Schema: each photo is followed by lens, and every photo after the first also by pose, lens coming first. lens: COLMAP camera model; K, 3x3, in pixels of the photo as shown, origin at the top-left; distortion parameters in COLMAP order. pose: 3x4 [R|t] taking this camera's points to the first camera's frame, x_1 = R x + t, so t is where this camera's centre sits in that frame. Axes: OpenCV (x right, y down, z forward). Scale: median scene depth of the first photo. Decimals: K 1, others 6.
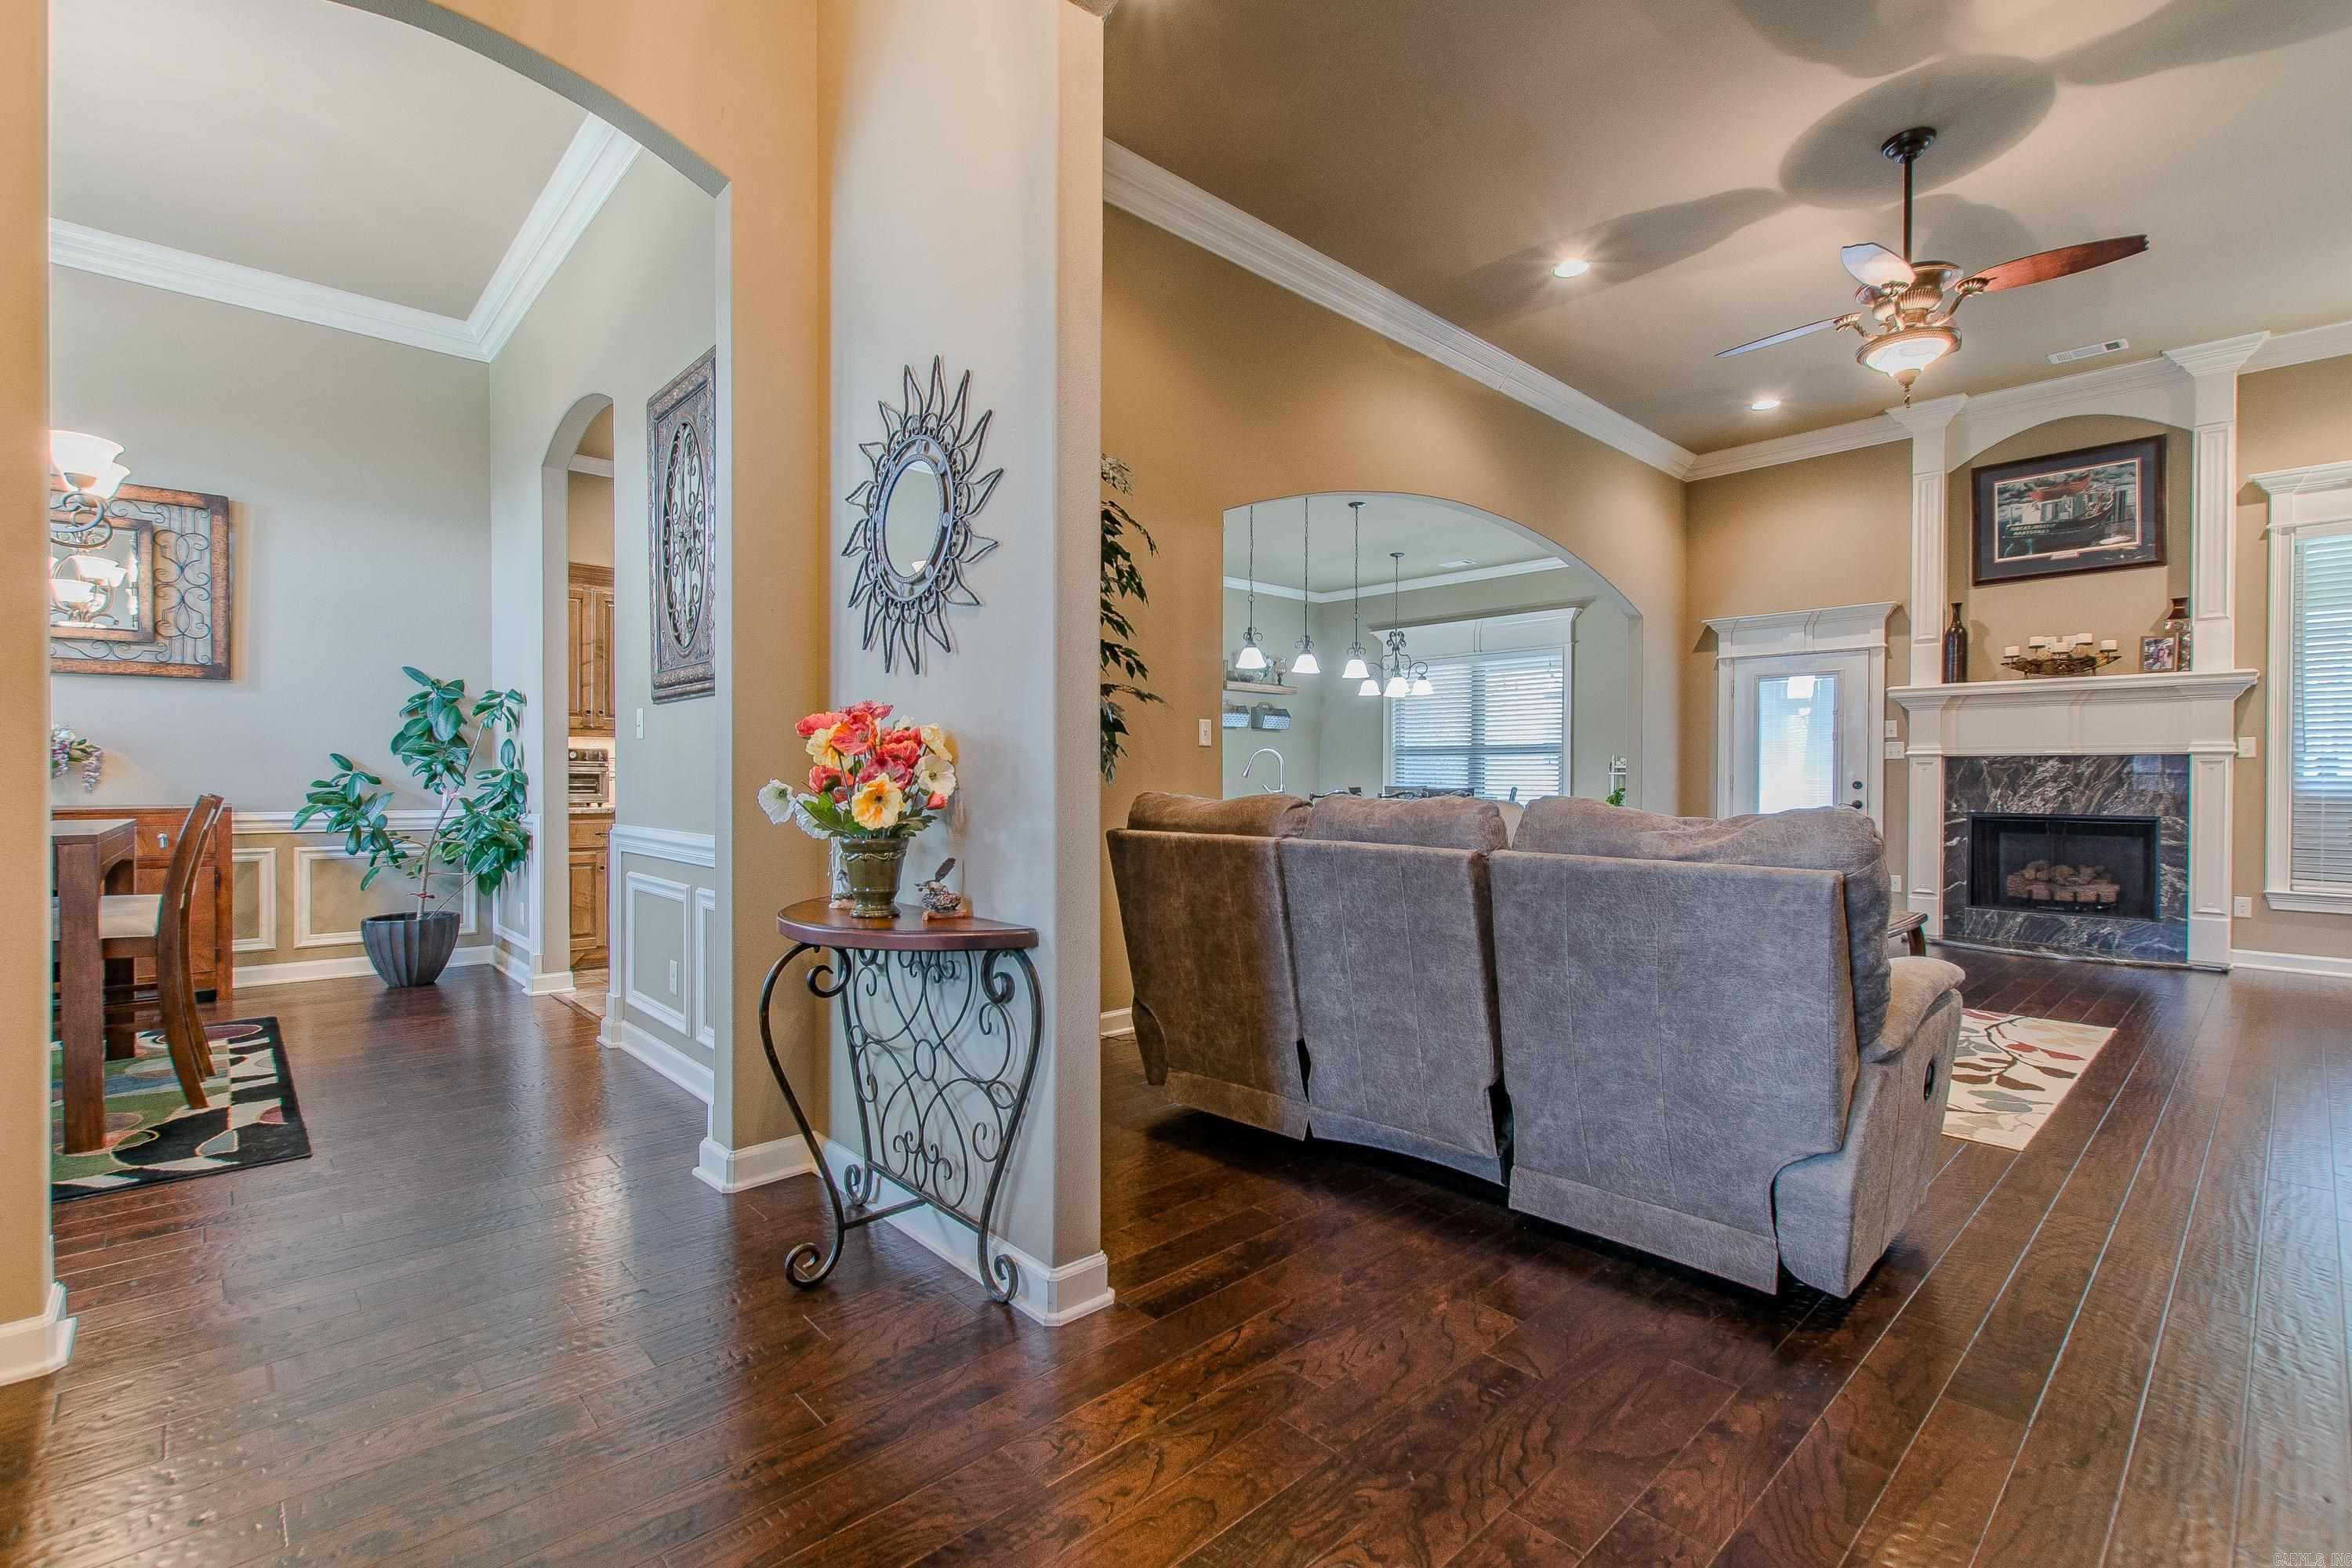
lens RADIAL K [[1054.2, 0, 1159.9], [0, 1054.2, 793.0], [0, 0, 1]] dist [-0.024861, -0.000179]
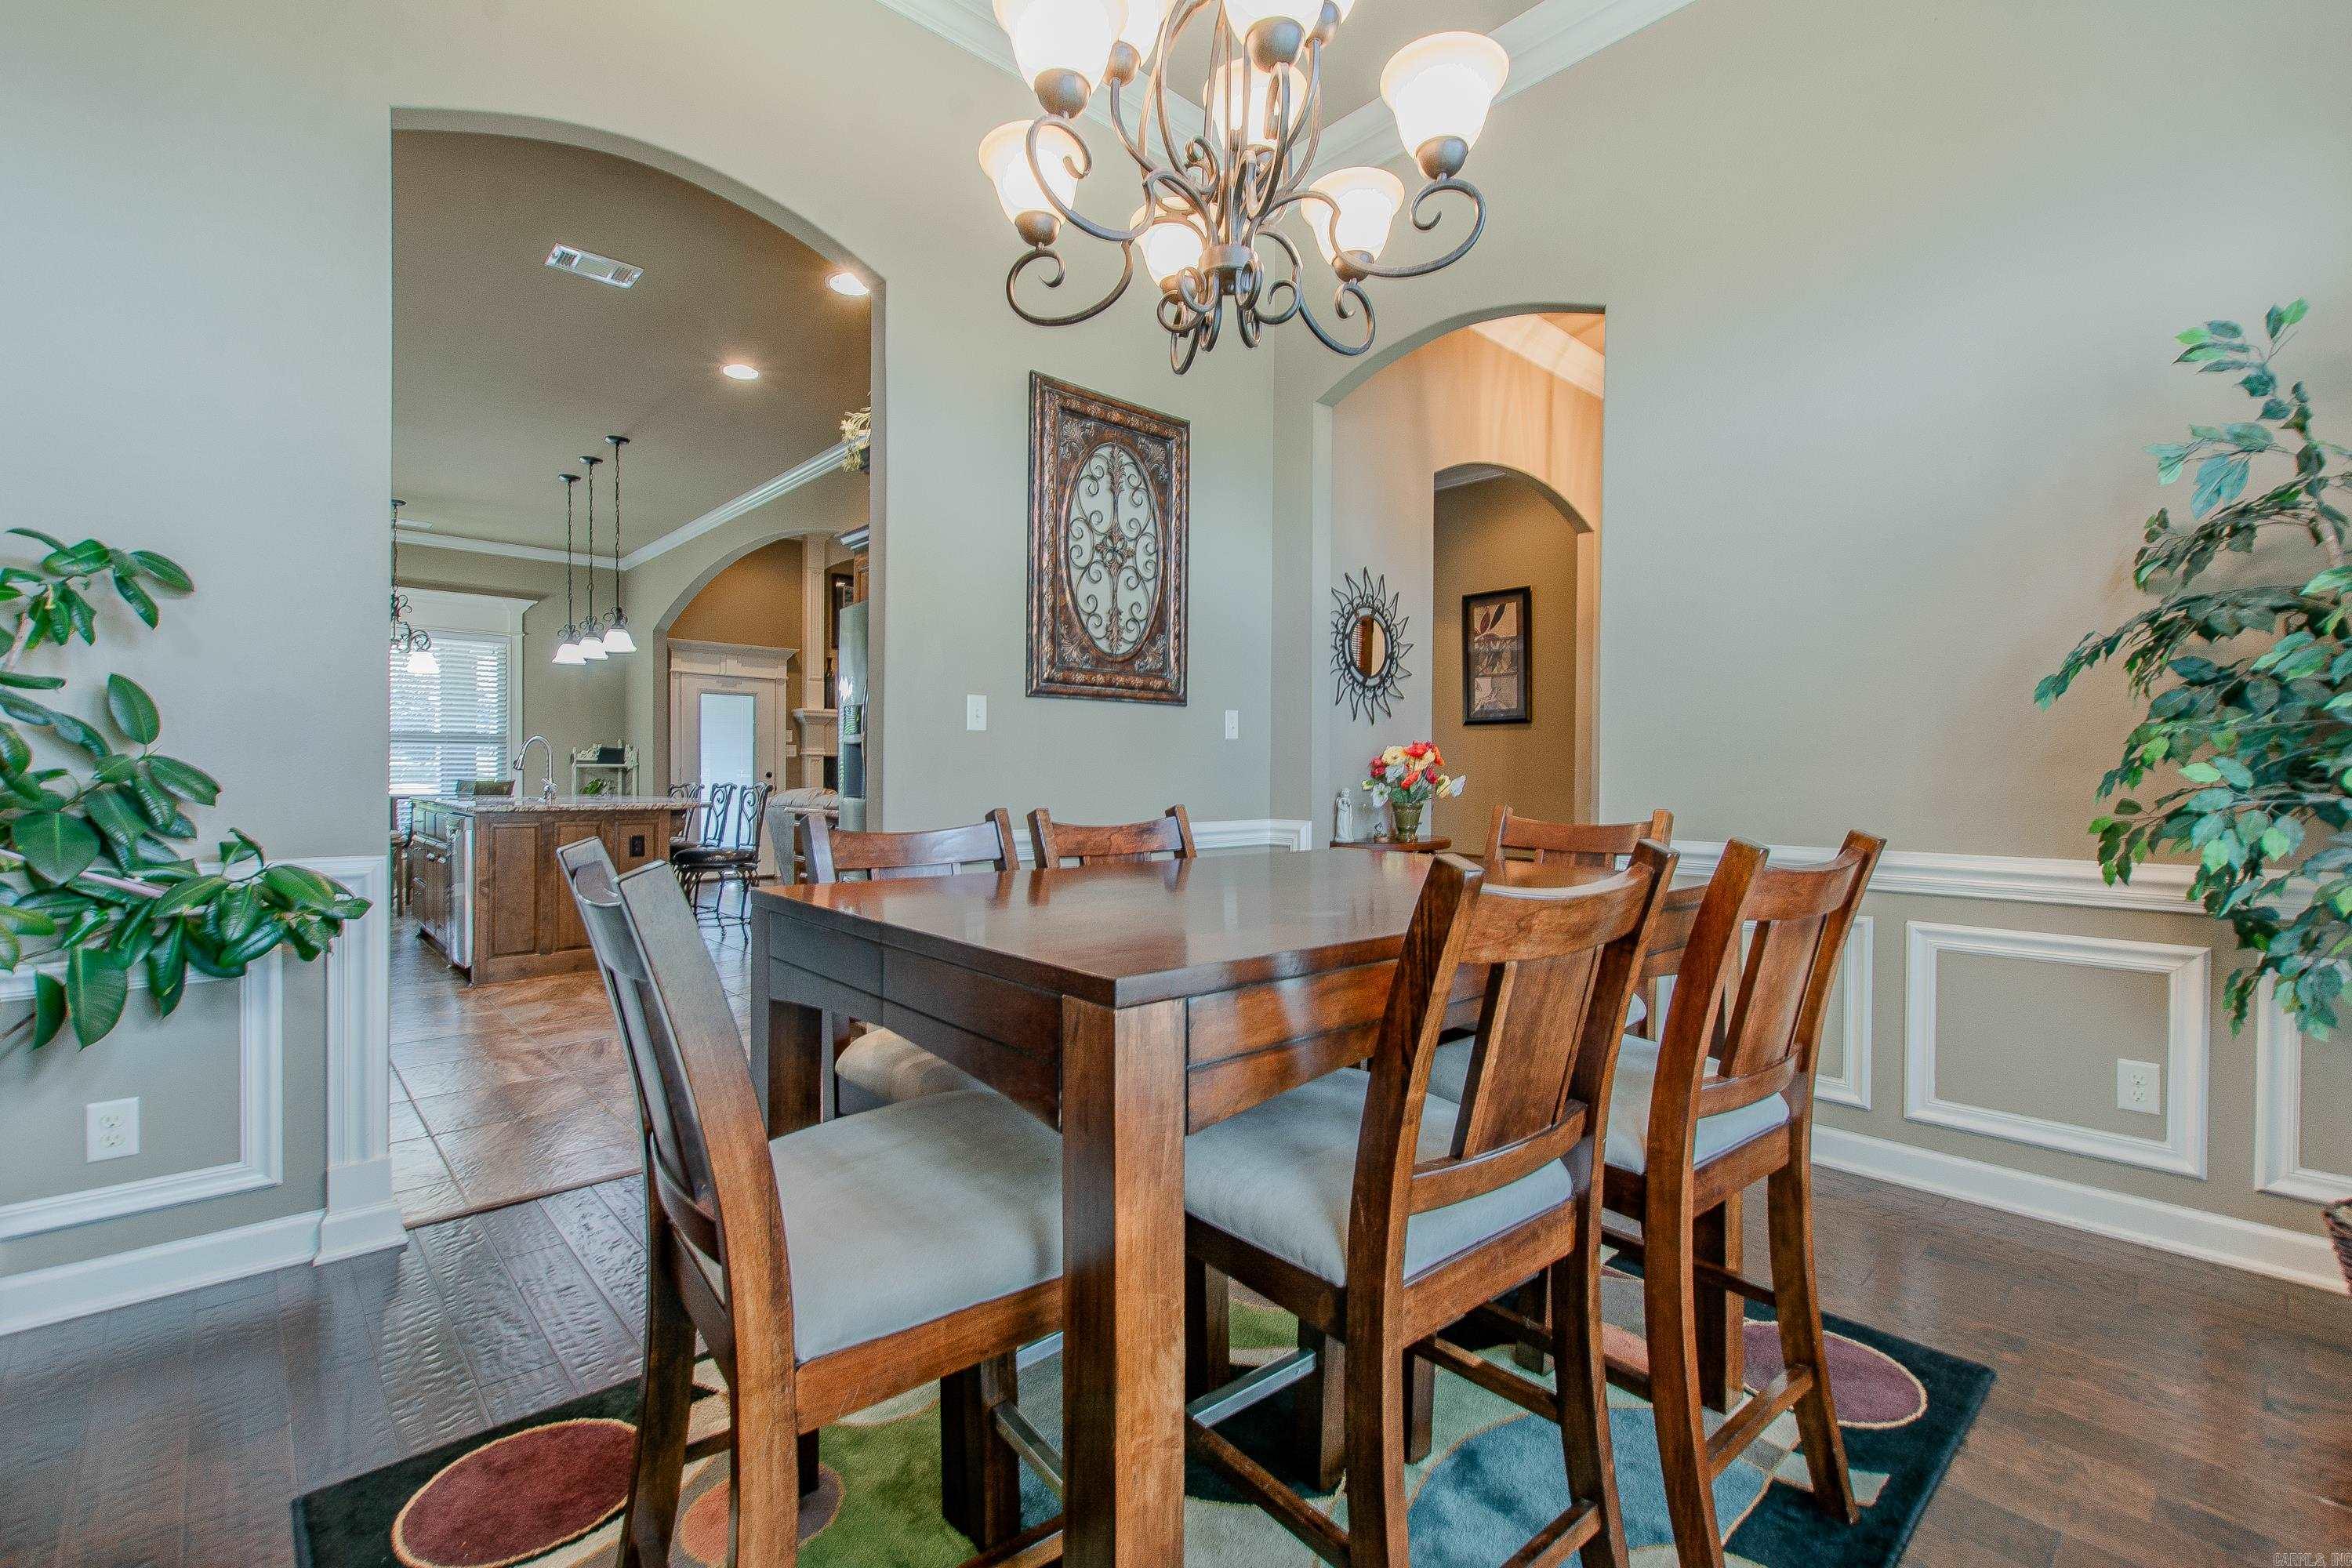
lens RADIAL K [[1054.2, 0, 1176.7], [0, 1054.2, 775.7], [0, 0, 1]] dist [-0.024861, -0.000179]
pose [[-0.007111, -0.001382, 0.999974, -0.867915], [0.006455, 0.999978, 0.001428, -0.006924], [-0.999954, 0.006465, -0.007102, 0.534066]]
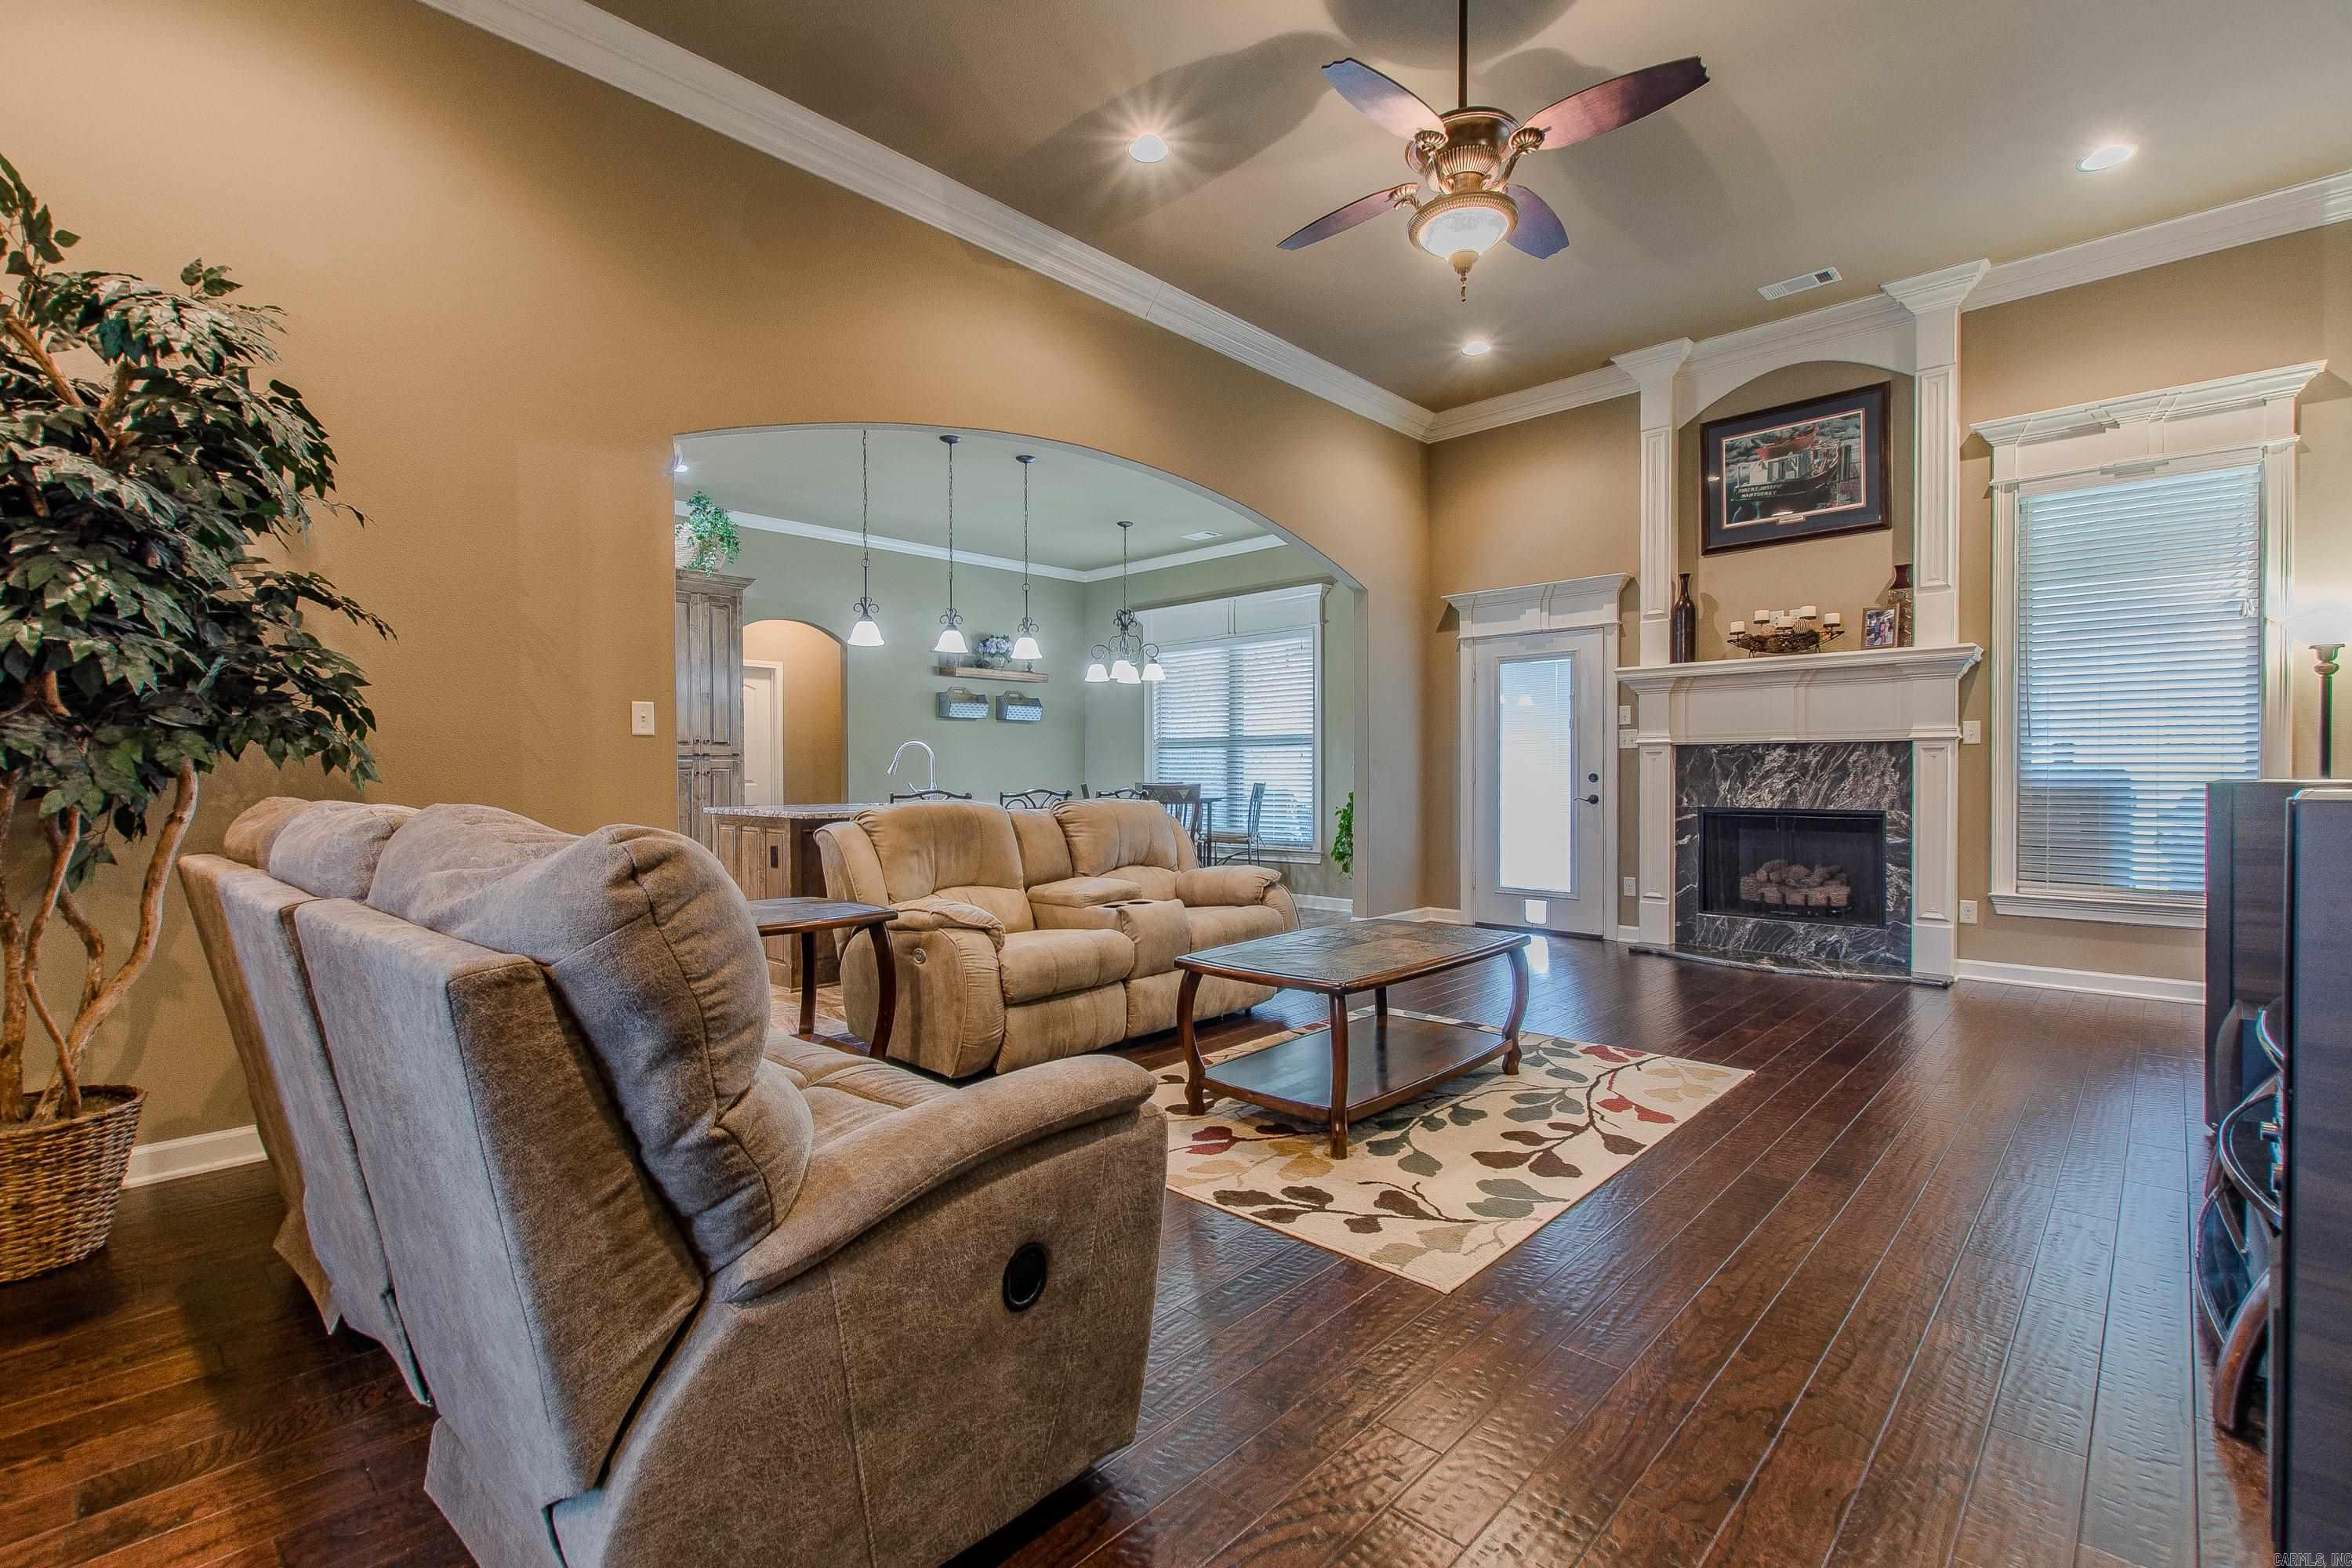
lens RADIAL K [[1054.2, 0, 1175.4], [0, 1054.2, 796.0], [0, 0, 1]] dist [-0.024861, -0.000179]
pose [[0.996977, -0.007023, 0.077380, 0.277222], [0.006628, 0.999964, 0.005359, 0.001071], [-0.077415, -0.004830, 0.996987, 0.141579]]
